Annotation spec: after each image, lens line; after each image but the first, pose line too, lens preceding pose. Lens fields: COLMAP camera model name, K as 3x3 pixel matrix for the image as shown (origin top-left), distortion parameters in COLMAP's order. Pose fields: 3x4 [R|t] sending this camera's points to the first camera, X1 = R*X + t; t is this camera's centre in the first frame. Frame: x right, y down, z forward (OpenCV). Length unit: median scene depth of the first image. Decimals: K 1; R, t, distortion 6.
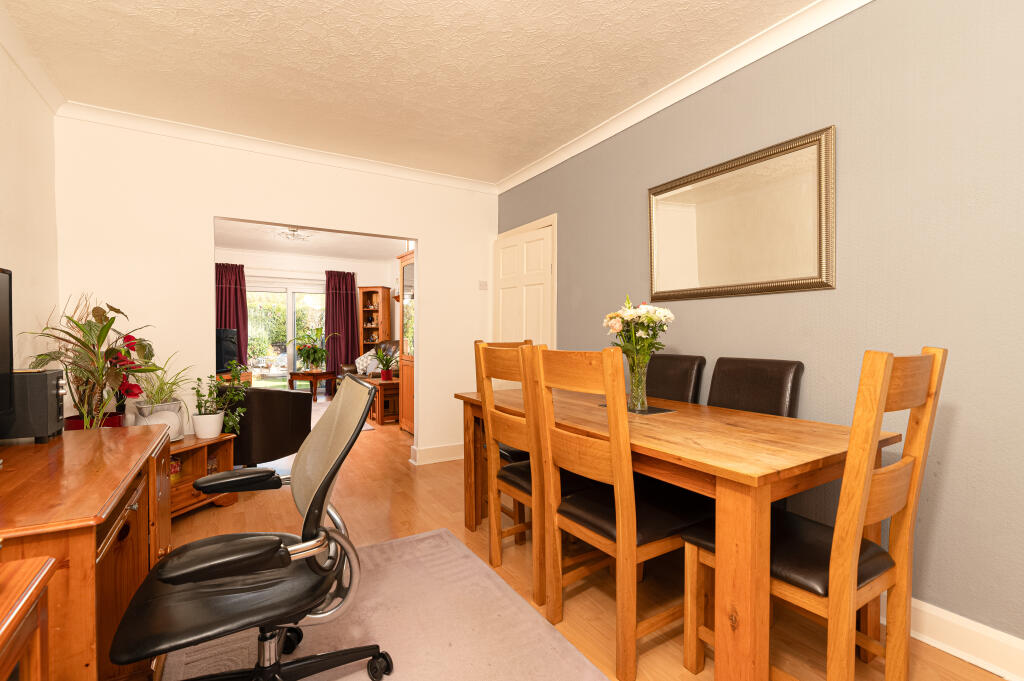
lens RADIAL K [[449.0, 0, 507.1], [0, 449.0, 342.3], [0, 0, 1]] dist [-0.001132, -0.000189]
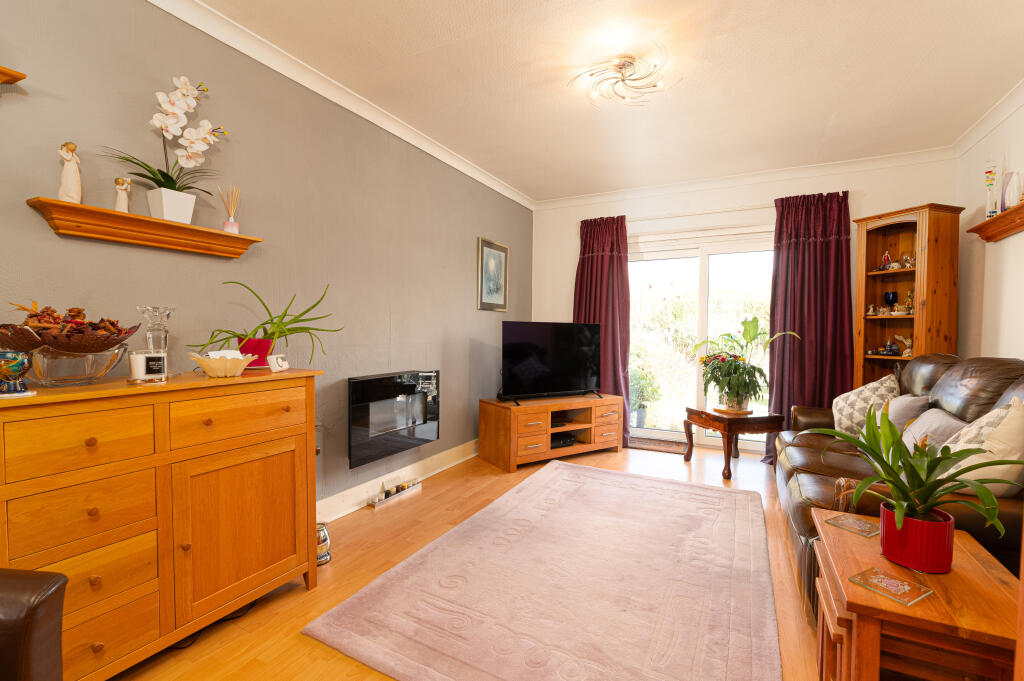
lens RADIAL K [[449.0, 0, 507.1], [0, 449.0, 342.3], [0, 0, 1]] dist [-0.001132, -0.000189]
pose [[0.503250, 0.028498, -0.863671, -0.132237], [-0.024256, 0.999528, 0.018847, -0.010984], [0.863801, 0.011464, 0.503703, 0.515672]]
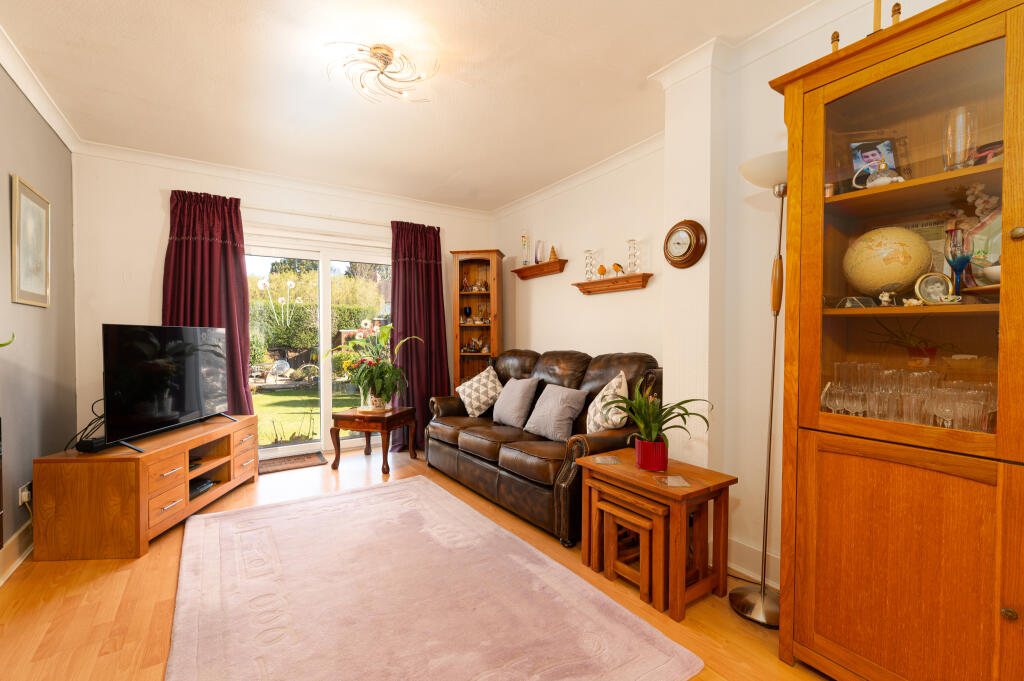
lens RADIAL K [[449.0, 0, 507.1], [0, 449.0, 342.3], [0, 0, 1]] dist [-0.001132, -0.000189]
pose [[0.999802, -0.000901, 0.019889, -0.273541], [0.000951, 0.999996, -0.002499, -0.011134], [-0.019887, 0.002518, 0.999799, 0.451889]]
